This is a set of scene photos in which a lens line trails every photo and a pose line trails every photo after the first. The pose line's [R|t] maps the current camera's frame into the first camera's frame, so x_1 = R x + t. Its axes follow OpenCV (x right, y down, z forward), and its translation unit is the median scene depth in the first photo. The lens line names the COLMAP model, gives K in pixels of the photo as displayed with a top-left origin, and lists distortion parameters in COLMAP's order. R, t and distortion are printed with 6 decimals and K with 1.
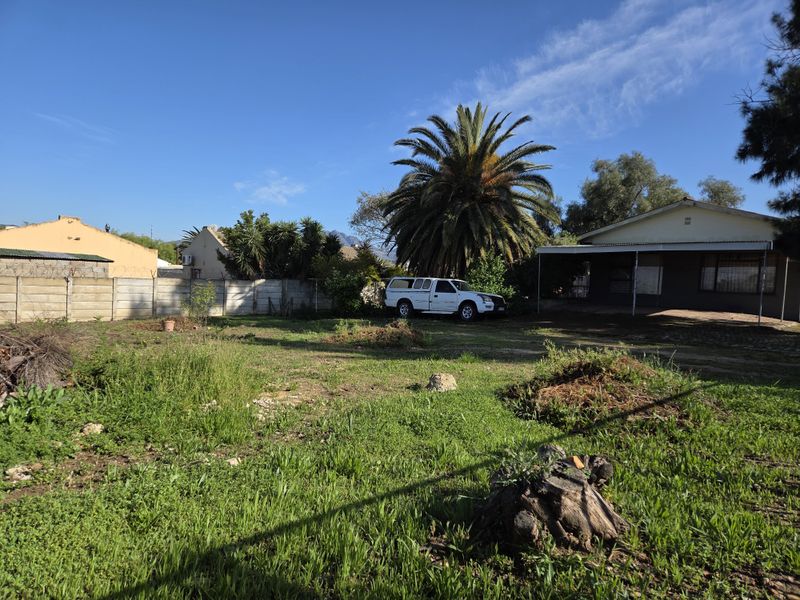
lens RADIAL K [[533.8, 0, 393.5], [0, 533.8, 299.6], [0, 0, 1]] dist [0.079642, -0.064720]
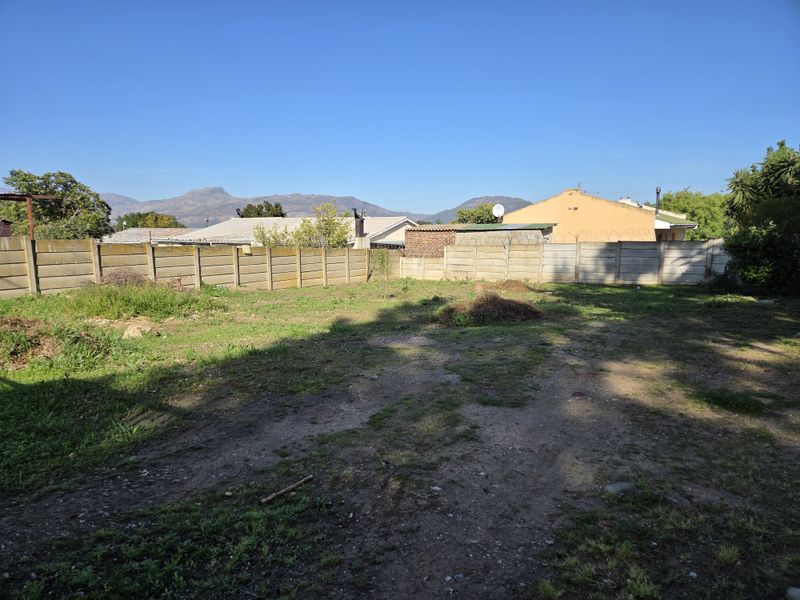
lens RADIAL K [[533.8, 0, 393.5], [0, 533.8, 299.6], [0, 0, 1]] dist [0.079642, -0.064720]
pose [[0.218219, 0.071400, -0.973284, 0.441092], [-0.015752, 0.997448, 0.069641, 0.000956], [0.975773, 0.000134, 0.218787, 0.442896]]
